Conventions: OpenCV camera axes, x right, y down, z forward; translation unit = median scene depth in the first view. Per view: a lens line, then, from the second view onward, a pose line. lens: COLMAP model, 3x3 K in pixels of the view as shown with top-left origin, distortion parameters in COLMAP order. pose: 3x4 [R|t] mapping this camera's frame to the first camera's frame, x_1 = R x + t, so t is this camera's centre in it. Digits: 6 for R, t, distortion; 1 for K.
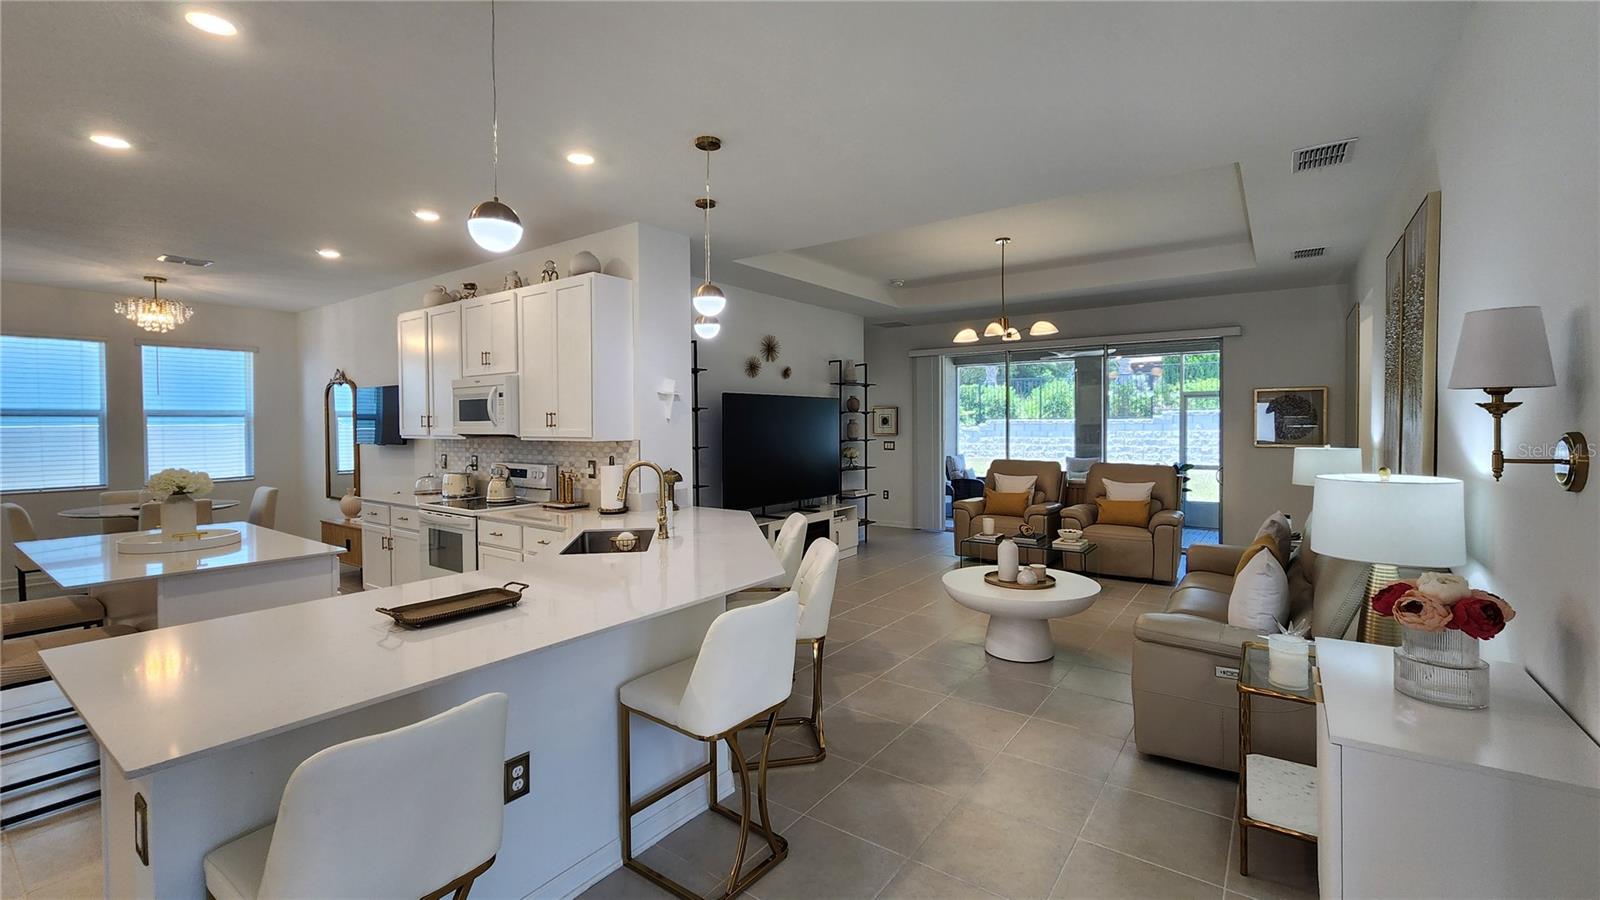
lens RADIAL K [[663.2, 0, 812.8], [0, 663.2, 438.8], [0, 0, 1]] dist [0.001926, 0.002348]
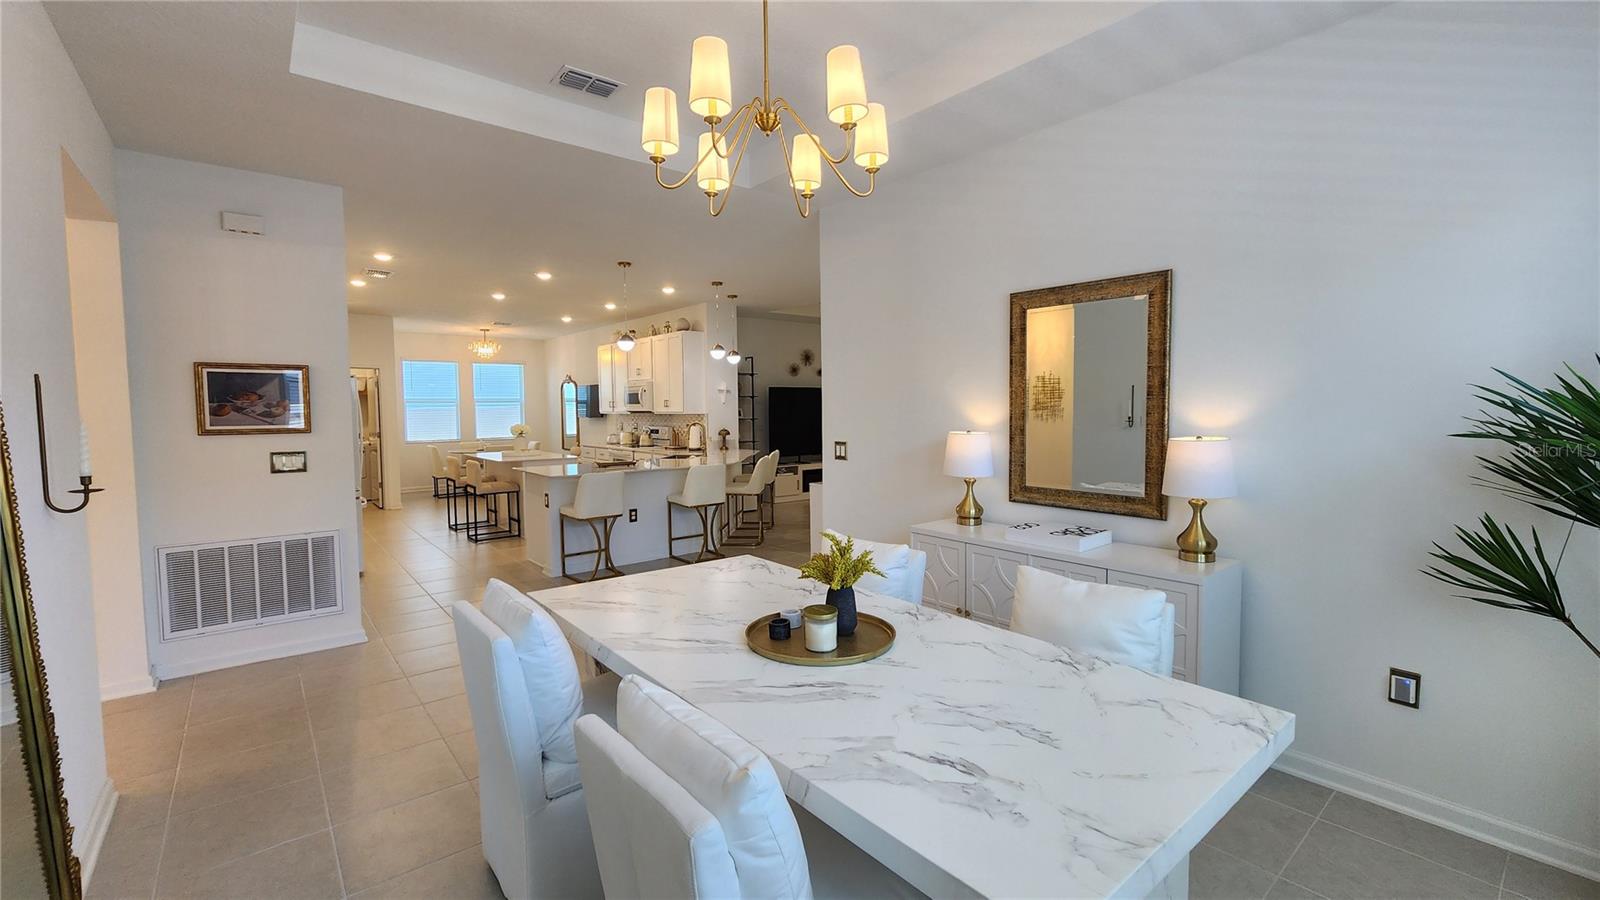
lens RADIAL K [[663.2, 0, 806.3], [0, 663.2, 443.6], [0, 0, 1]] dist [0.001926, 0.002348]
pose [[0.968382, 0.011096, -0.249227, 0.416029], [-0.002469, 0.999388, 0.034902, 0.017356], [0.249461, -0.033183, 0.967816, -0.677832]]
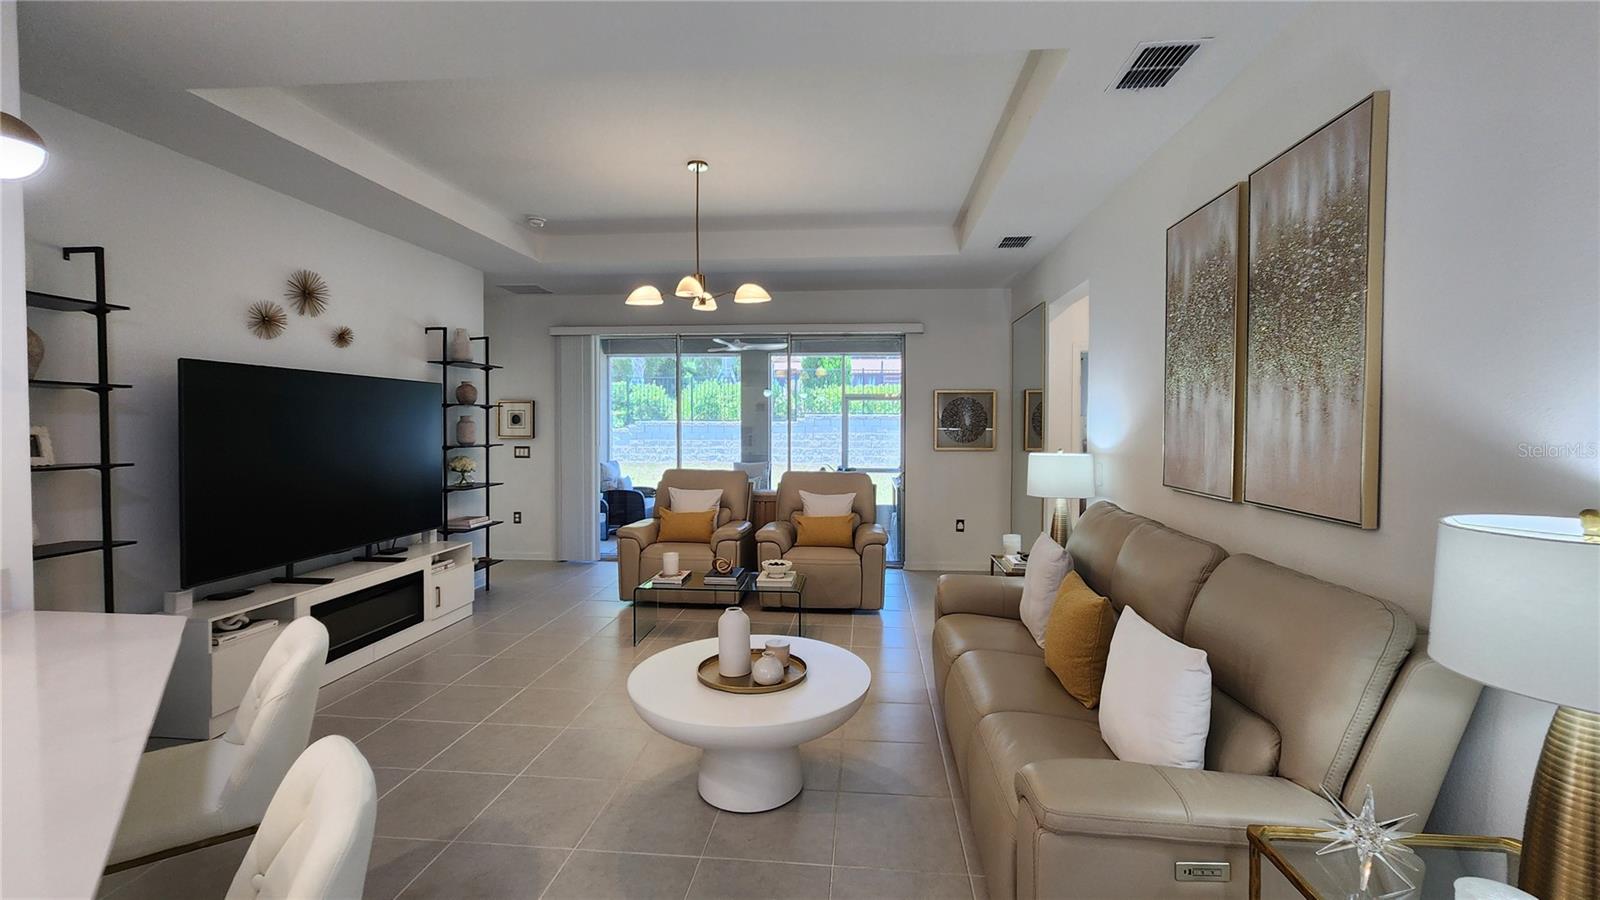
lens RADIAL K [[663.2, 0, 802.9], [0, 663.2, 439.4], [0, 0, 1]] dist [0.001926, 0.002348]
pose [[0.867862, -0.001614, 0.496803, 0.031522], [0.002639, 0.999996, -0.001360, -0.004129], [-0.496799, 0.002491, 0.867862, 0.334160]]
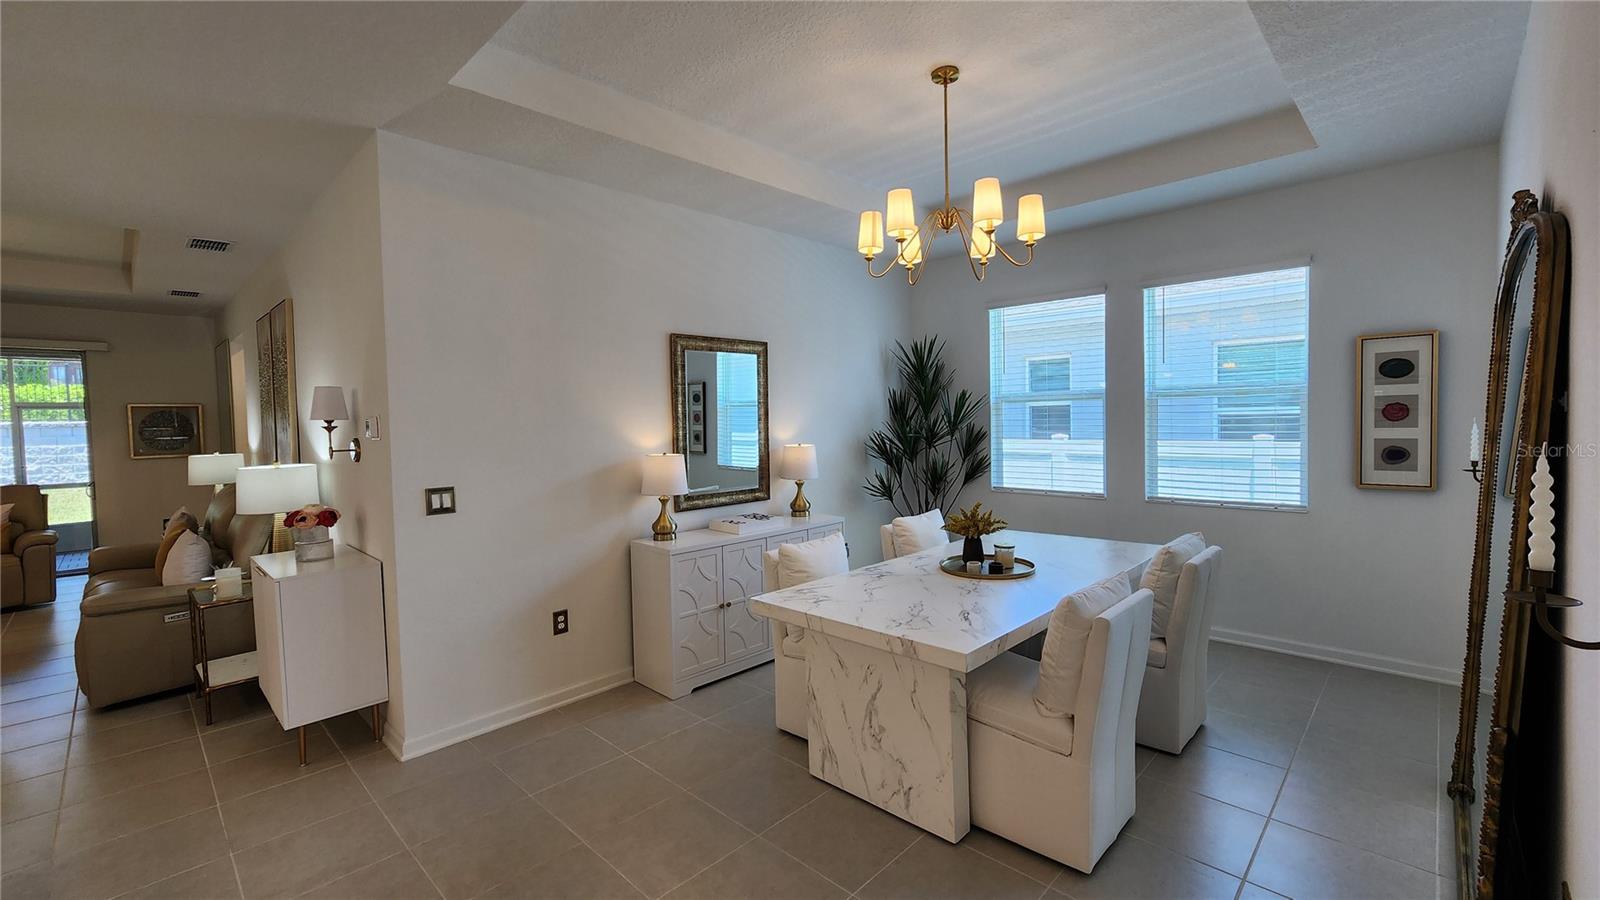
lens RADIAL K [[663.2, 0, 799.3], [0, 663.2, 443.2], [0, 0, 1]] dist [0.001926, 0.002348]
pose [[0.153187, -0.036554, 0.987521, -0.269482], [0.043777, 0.998586, 0.030173, 0.001863], [-0.987227, 0.038609, 0.154571, -0.259946]]
